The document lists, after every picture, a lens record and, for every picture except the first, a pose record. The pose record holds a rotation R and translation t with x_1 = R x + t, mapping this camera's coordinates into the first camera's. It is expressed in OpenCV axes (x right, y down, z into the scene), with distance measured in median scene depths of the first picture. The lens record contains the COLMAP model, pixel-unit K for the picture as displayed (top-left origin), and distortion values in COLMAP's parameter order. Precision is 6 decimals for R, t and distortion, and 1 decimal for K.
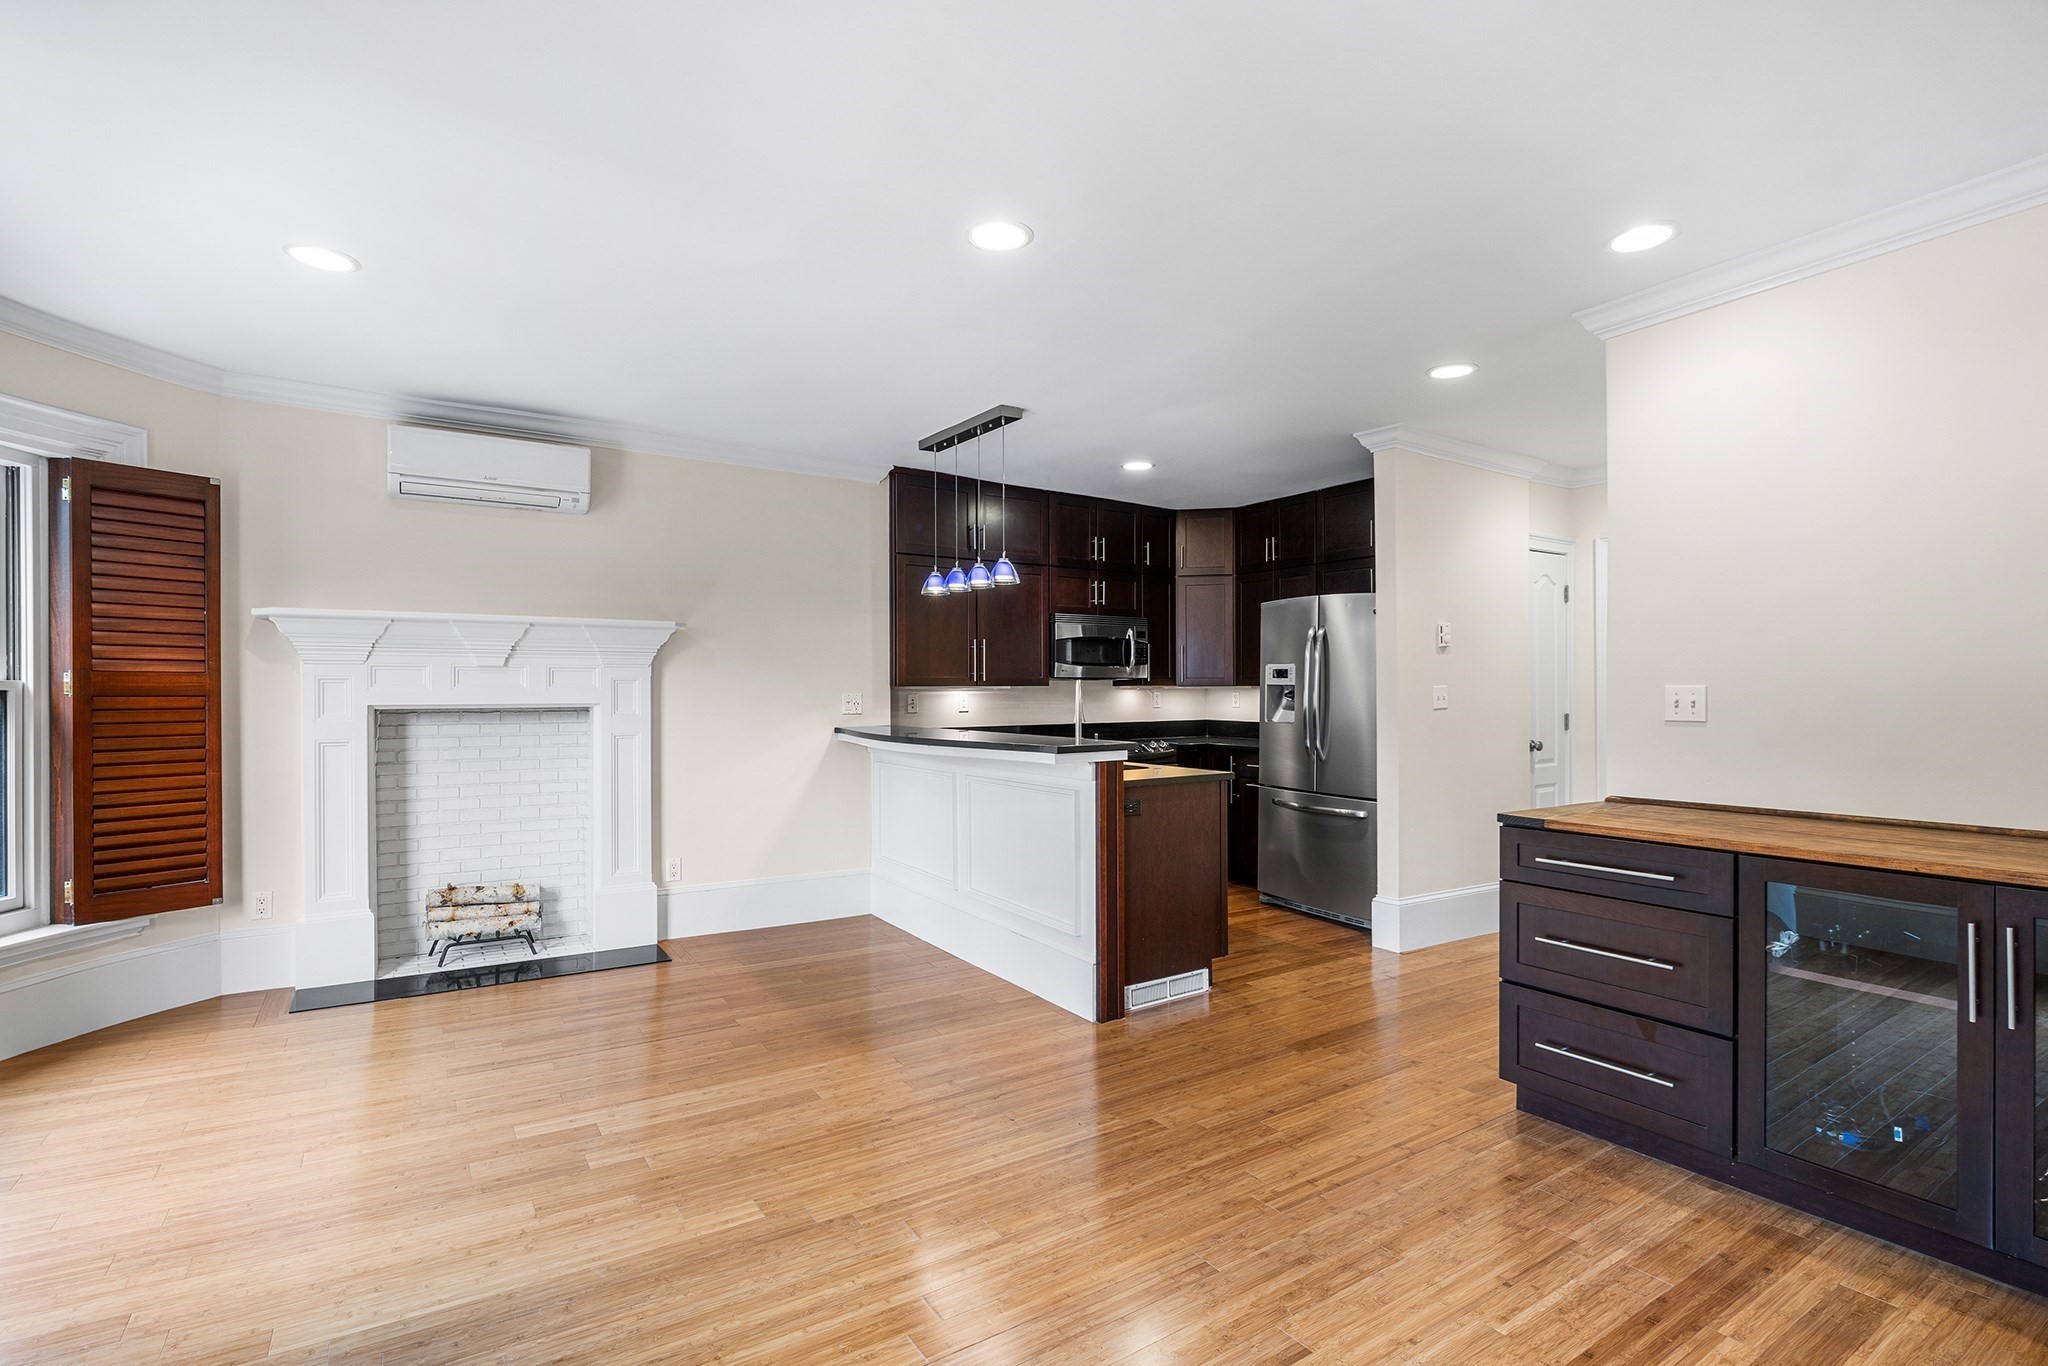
lens RADIAL K [[982.3, 0, 1025.7], [0, 982.3, 692.7], [0, 0, 1]] dist [0.005561, -0.001692]
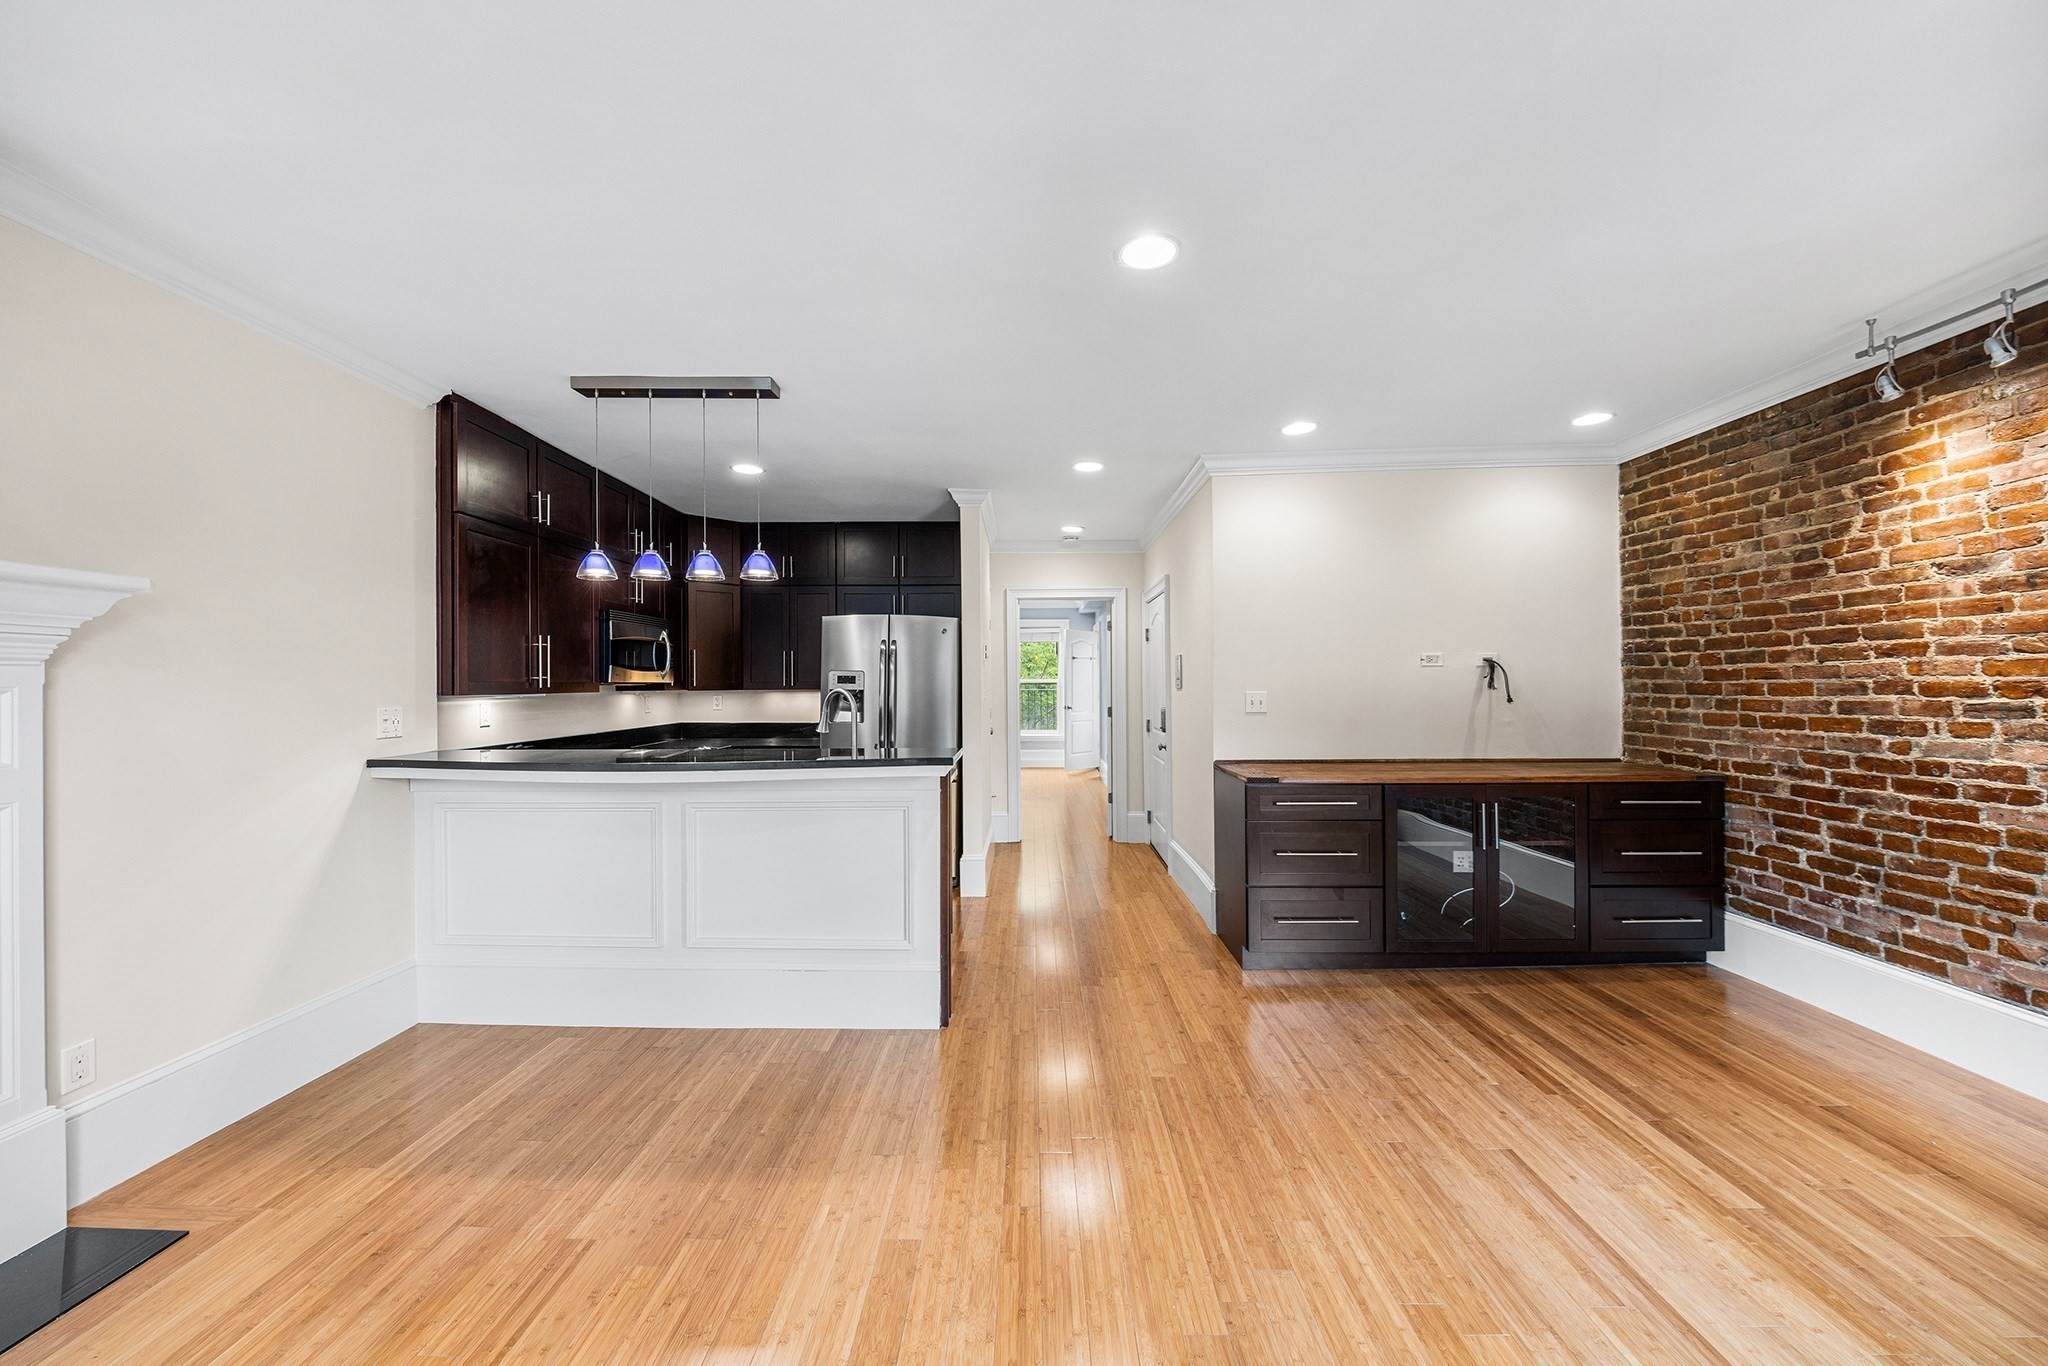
lens RADIAL K [[777.5, 0, 1028.3], [0, 777.5, 678.5], [0, 0, 1]] dist [-0.000814, -0.000216]
pose [[0.551058, 0.006866, 0.834439, -0.426989], [0.006456, 0.999901, -0.012492, -0.009869], [-0.834442, 0.012271, 0.550959, 0.376861]]
